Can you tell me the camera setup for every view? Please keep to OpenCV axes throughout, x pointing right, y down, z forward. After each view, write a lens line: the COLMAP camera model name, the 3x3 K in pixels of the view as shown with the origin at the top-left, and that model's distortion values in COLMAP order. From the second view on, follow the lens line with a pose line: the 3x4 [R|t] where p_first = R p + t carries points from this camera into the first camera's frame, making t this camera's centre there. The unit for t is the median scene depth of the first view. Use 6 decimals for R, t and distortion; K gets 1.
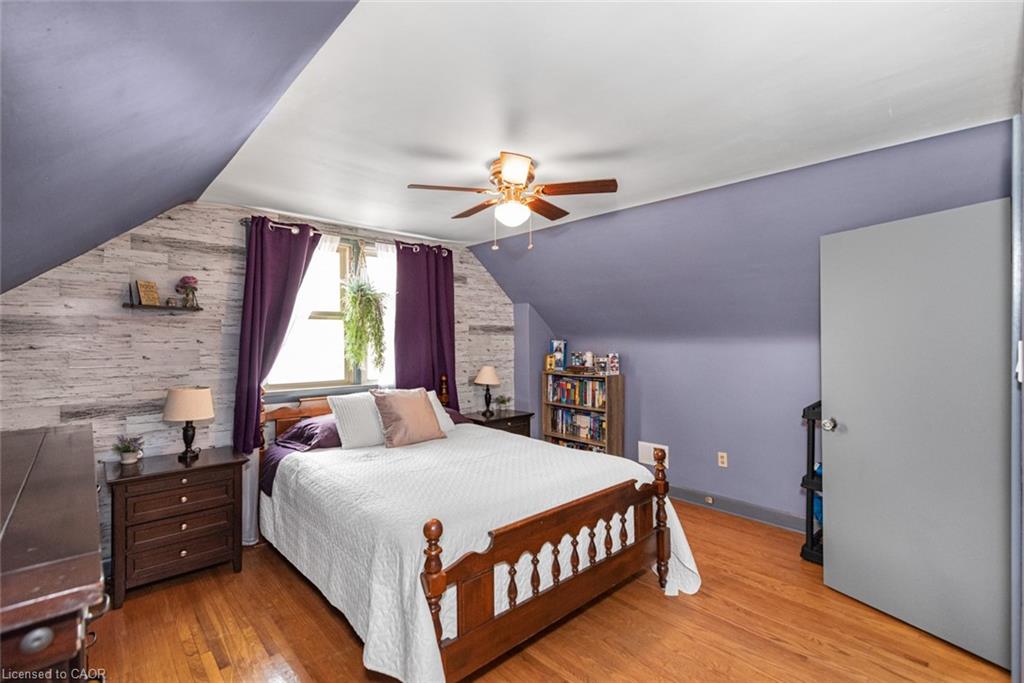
lens RADIAL K [[463.4, 0, 511.2], [0, 463.4, 327.6], [0, 0, 1]] dist [0.019282, 0.000012]
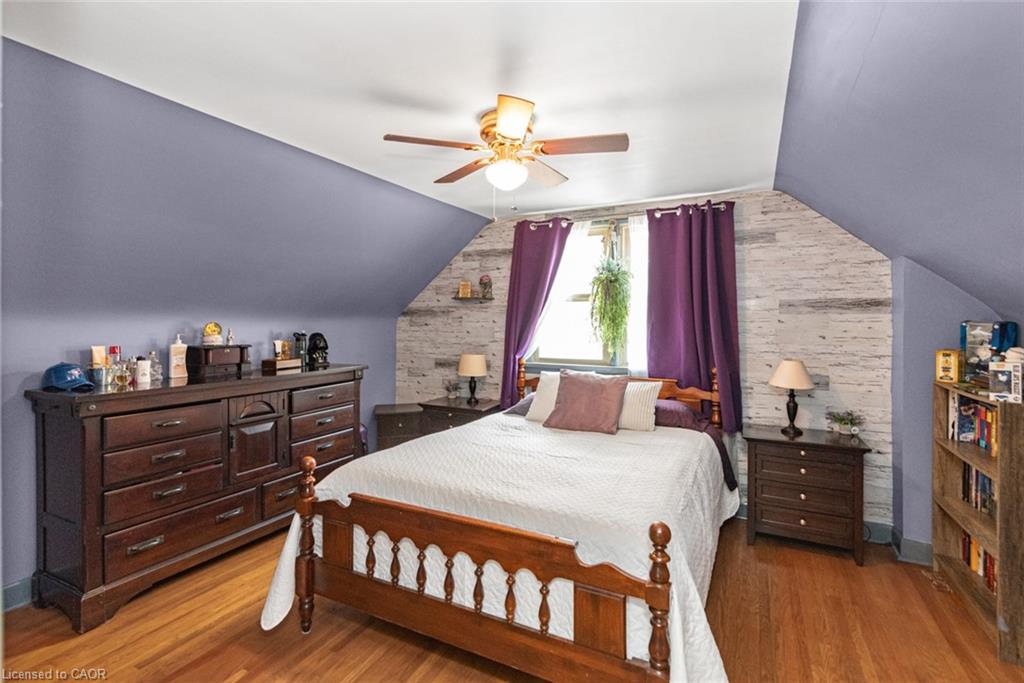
lens RADIAL K [[475.6, 0, 512.8], [0, 475.6, 322.3], [0, 0, 1]] dist [-0.001276, -0.000176]
pose [[0.345714, 0.010275, -0.938284, 0.566454], [0.026542, 0.999433, 0.020725, 0.003011], [0.937964, -0.032069, 0.345246, 0.474324]]
